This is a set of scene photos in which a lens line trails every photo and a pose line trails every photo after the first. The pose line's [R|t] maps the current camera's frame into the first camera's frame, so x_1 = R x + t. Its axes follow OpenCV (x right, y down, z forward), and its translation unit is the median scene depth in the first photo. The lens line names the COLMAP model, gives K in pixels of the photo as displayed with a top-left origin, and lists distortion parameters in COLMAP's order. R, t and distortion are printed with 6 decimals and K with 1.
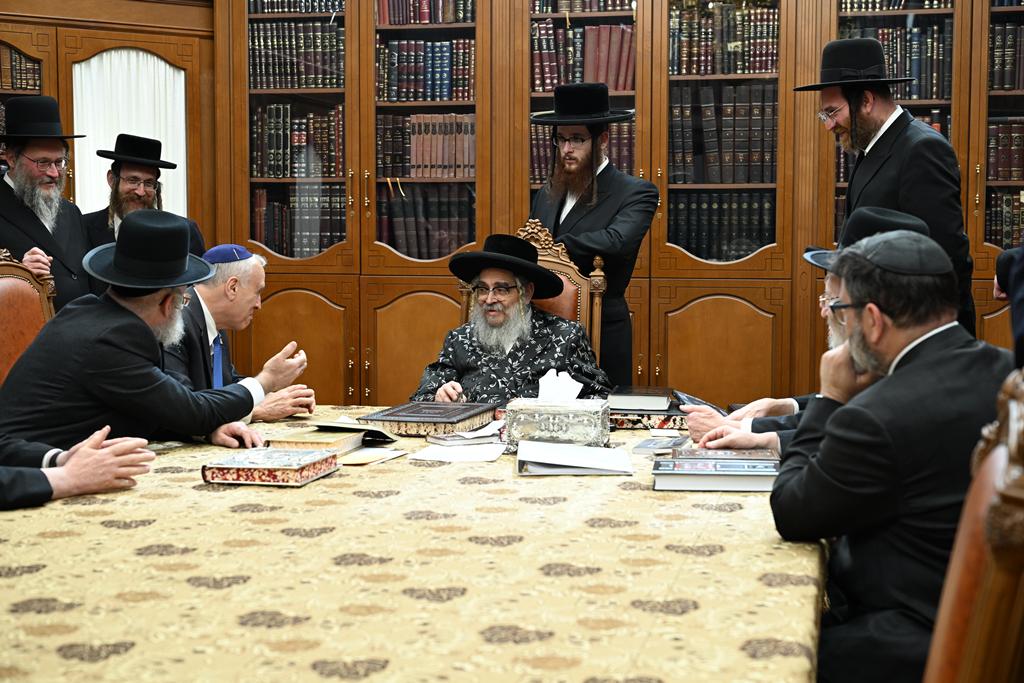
lens RADIAL K [[1586.9, 0, 512.0], [0, 1586.9, 341.5], [0, 0, 1]] dist [0.020399, -0.048467]
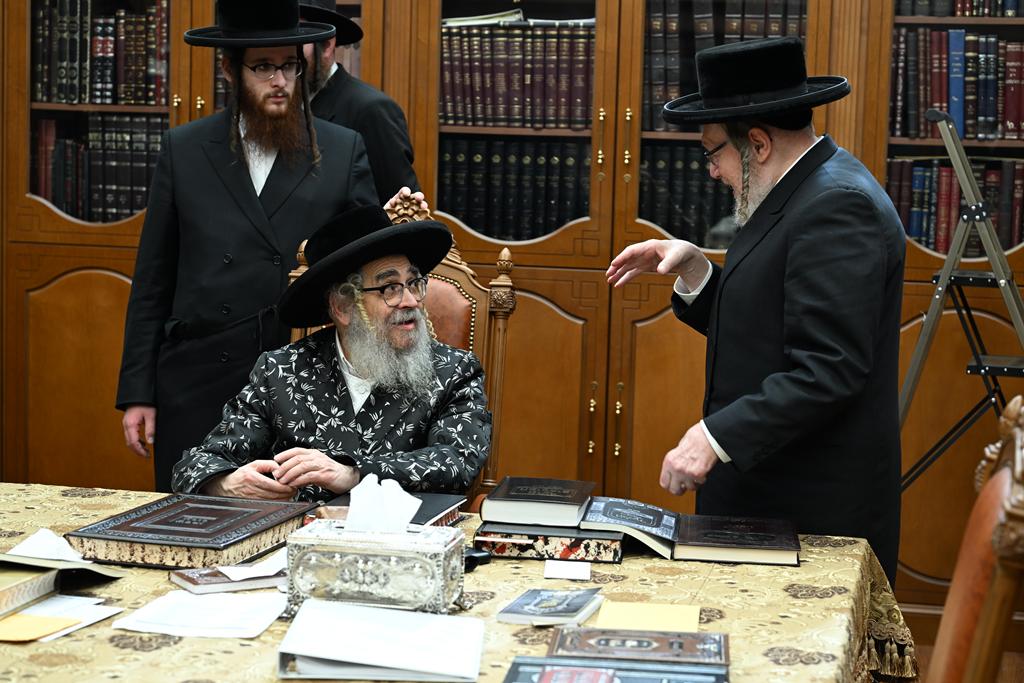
lens RADIAL K [[2039.3, 0, 512.0], [0, 2039.3, 341.5], [0, 0, 1]] dist [-0.000817, 0.127182]
pose [[0.999626, 0.027208, 0.002871, 0.042539], [-0.027275, 0.999270, 0.026751, -0.031172], [-0.002142, -0.026819, 0.999638, 0.129962]]
